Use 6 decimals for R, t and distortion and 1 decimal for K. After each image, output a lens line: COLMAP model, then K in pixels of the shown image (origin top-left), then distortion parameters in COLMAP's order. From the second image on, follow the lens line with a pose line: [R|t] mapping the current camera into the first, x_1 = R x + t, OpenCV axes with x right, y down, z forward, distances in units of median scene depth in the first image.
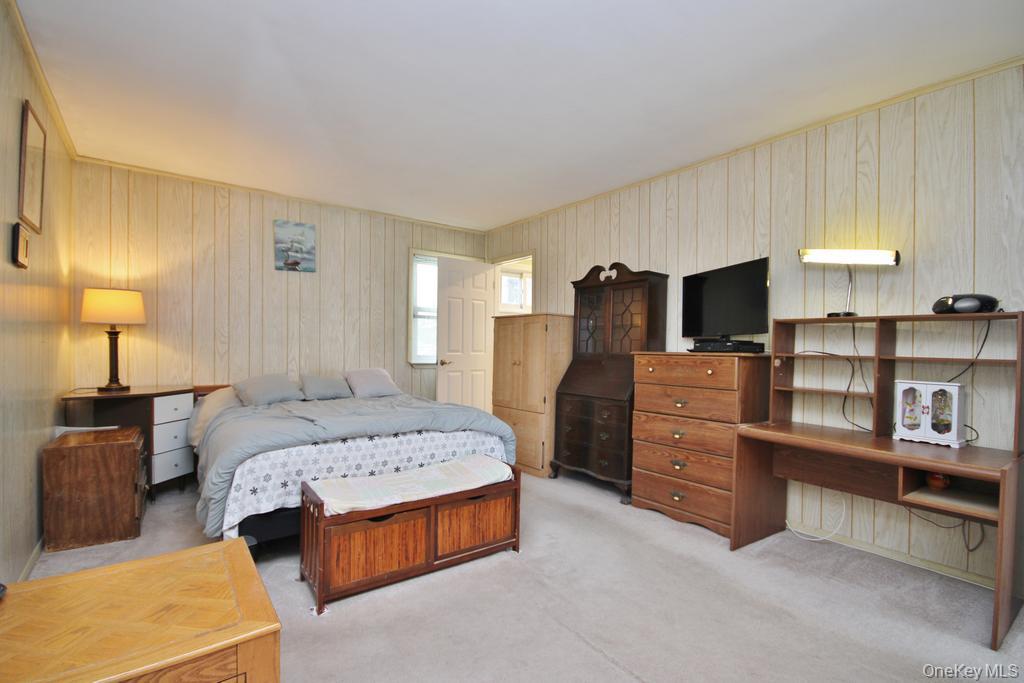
lens RADIAL K [[479.1, 0, 512.0], [0, 479.1, 341.5], [0, 0, 1]] dist [0.024453, -0.023951]
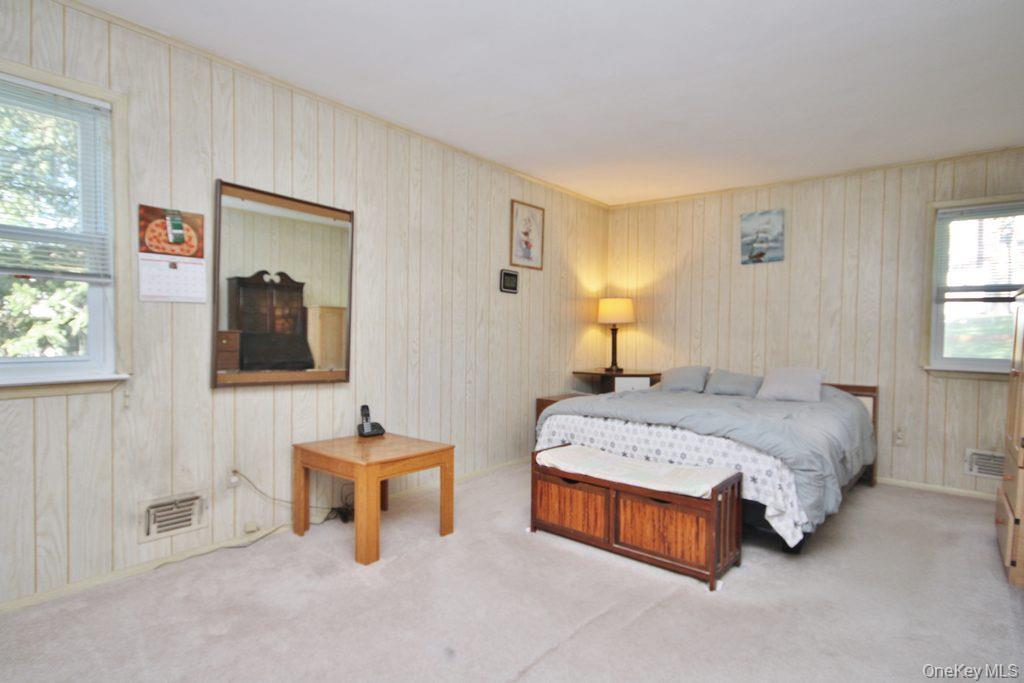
lens RADIAL K [[555.5, 0, 512.0], [0, 555.5, 341.5], [0, 0, 1]] dist [0.002911, 0.000767]
pose [[0.229097, 0.006775, -0.973380, 0.670764], [-0.009056, 0.999947, 0.004828, 0.011649], [0.973361, 0.007709, 0.229146, 0.354904]]
